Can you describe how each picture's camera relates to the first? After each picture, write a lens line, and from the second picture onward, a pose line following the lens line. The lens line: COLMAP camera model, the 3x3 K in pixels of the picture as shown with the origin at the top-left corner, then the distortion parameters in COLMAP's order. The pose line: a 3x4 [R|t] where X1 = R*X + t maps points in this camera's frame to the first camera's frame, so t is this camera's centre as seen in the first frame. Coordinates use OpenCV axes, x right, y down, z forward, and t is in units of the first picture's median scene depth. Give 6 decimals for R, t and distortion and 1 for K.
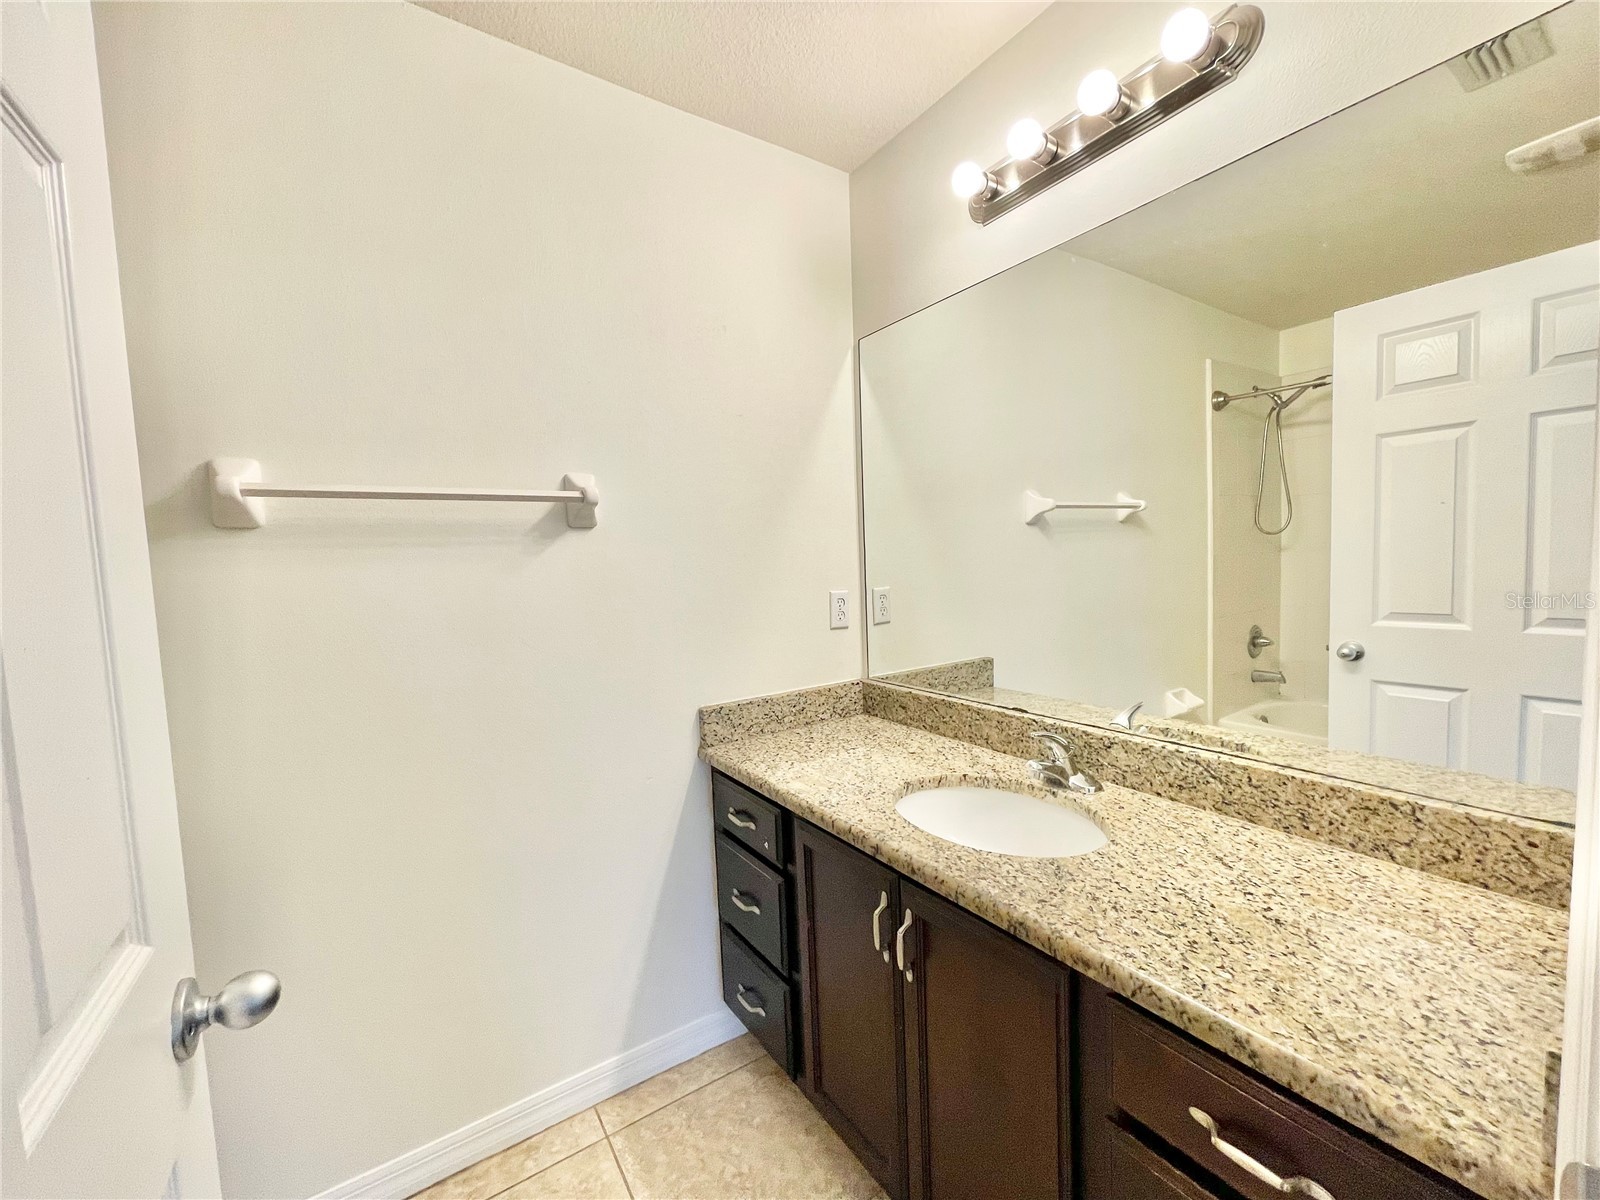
lens RADIAL K [[642.9, 0, 796.2], [0, 642.9, 608.3], [0, 0, 1]] dist [-0.001036, -0.000117]
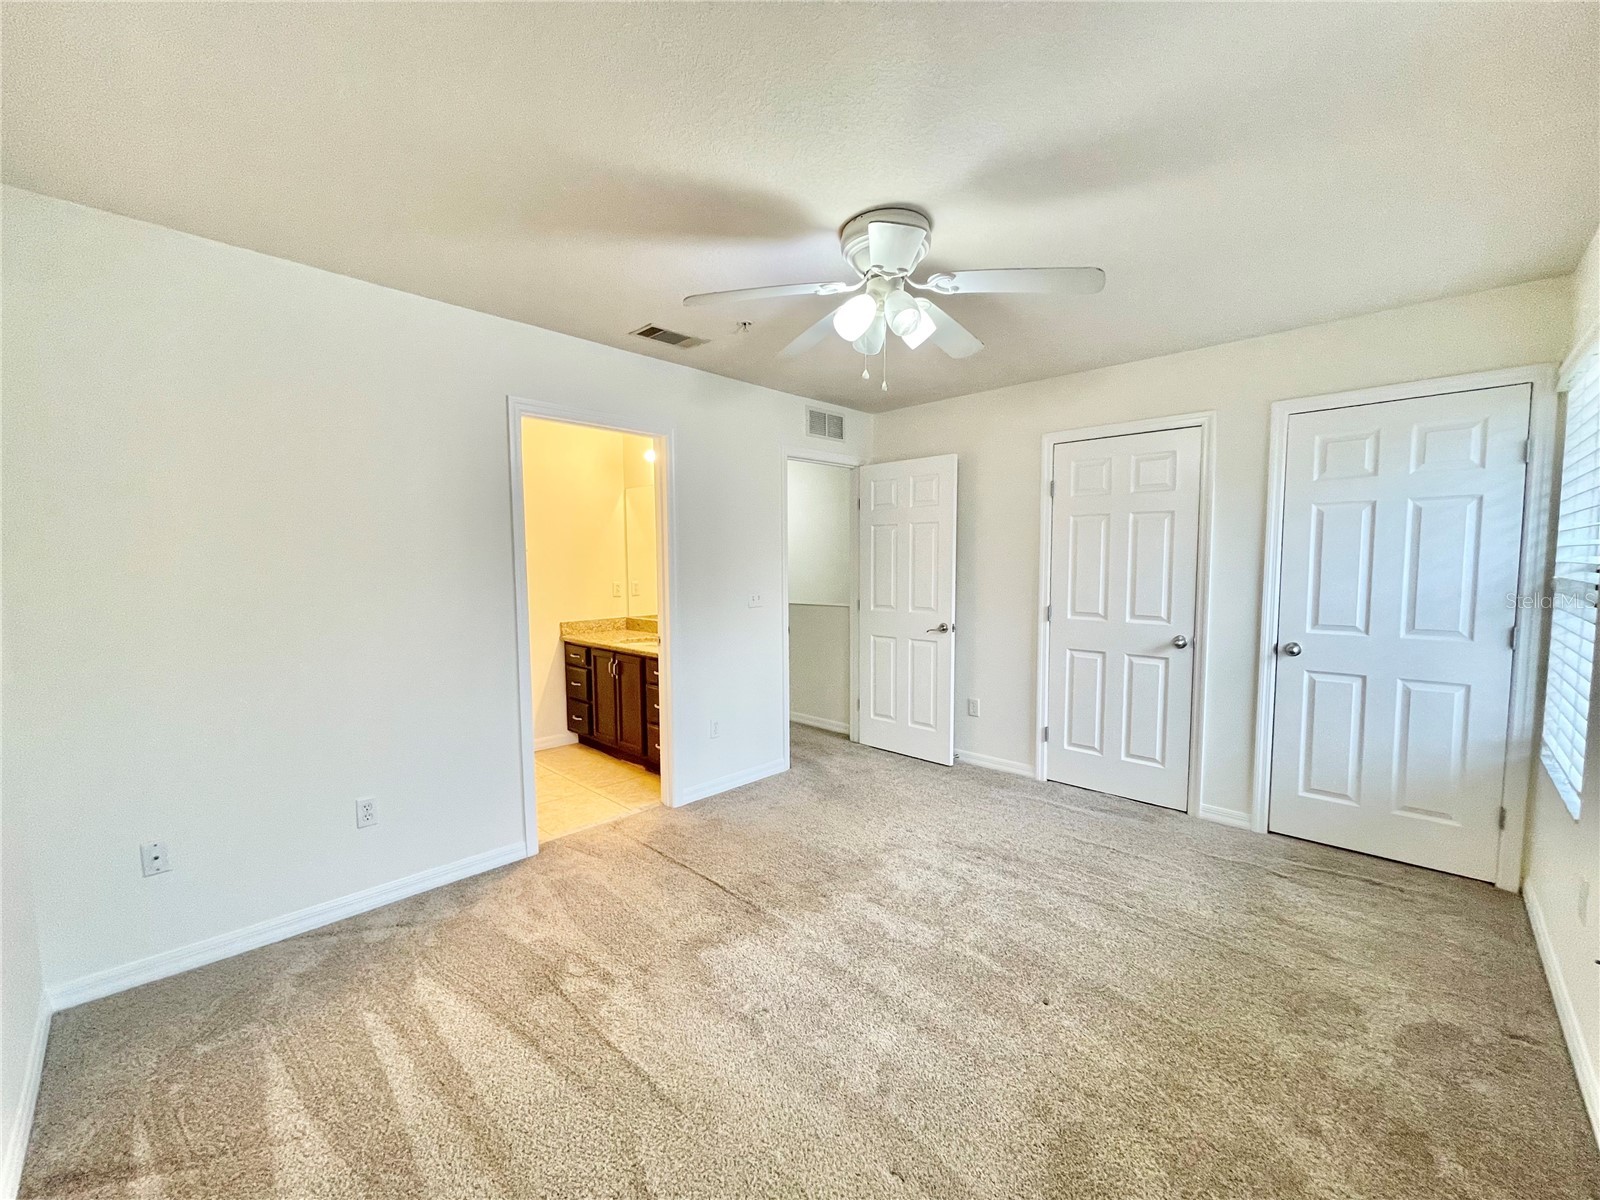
lens RADIAL K [[642.9, 0, 796.2], [0, 642.9, 608.3], [0, 0, 1]] dist [-0.001036, -0.000117]
pose [[0.975405, 0.012270, 0.220077, 0.247267], [-0.011634, 0.999924, -0.004189, 0.099717], [-0.220111, 0.001526, 0.975474, -2.051378]]
